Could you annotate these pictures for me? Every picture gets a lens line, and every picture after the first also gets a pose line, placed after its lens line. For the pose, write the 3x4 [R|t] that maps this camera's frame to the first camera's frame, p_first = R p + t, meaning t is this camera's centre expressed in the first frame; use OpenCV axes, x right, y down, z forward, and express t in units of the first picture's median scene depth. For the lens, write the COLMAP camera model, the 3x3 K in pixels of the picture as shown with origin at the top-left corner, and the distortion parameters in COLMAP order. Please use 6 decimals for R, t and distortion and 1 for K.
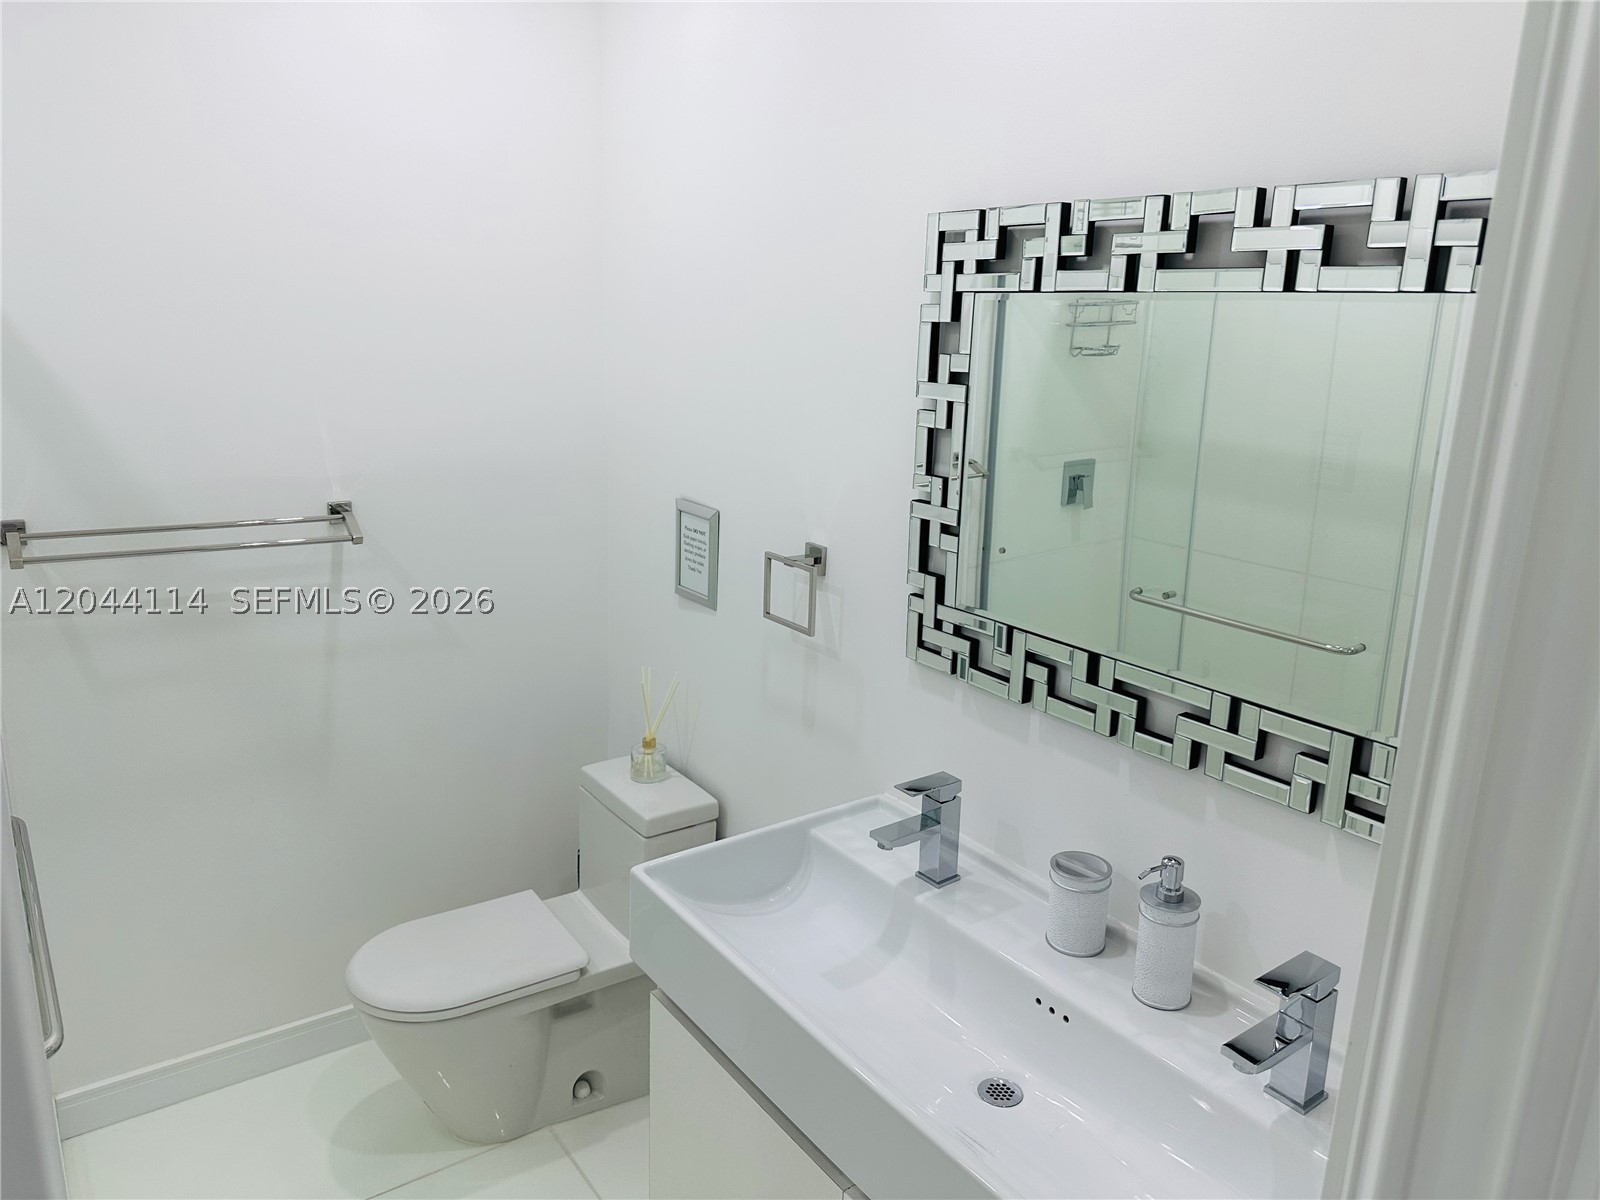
lens RADIAL K [[1123.8, 0, 803.7], [0, 1123.8, 603.0], [0, 0, 1]] dist [0.060448, -0.002554]
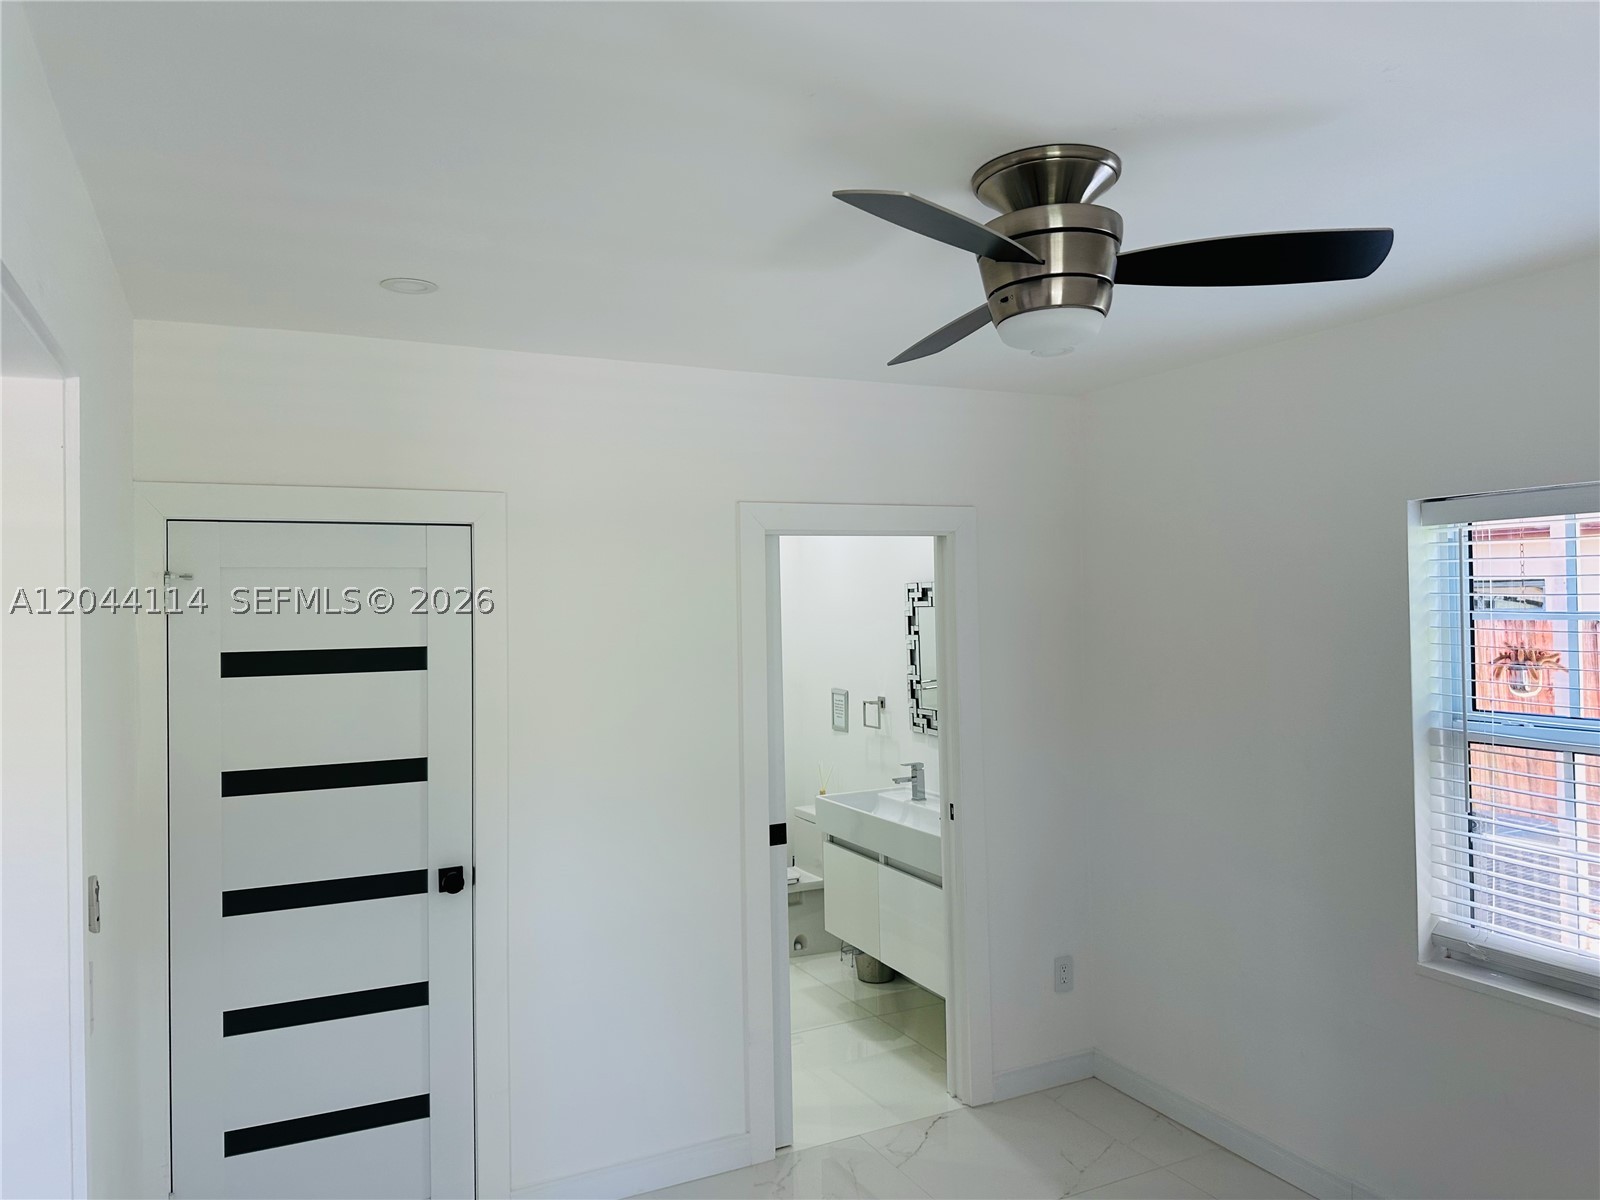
lens RADIAL K [[1123.8, 0, 809.7], [0, 1123.8, 593.0], [0, 0, 1]] dist [0.060448, -0.002554]
pose [[0.988068, -0.055925, -0.143503, 0.276388], [0.017799, 0.966965, -0.254288, 0.446001], [0.152984, 0.248700, 0.956423, -1.904752]]
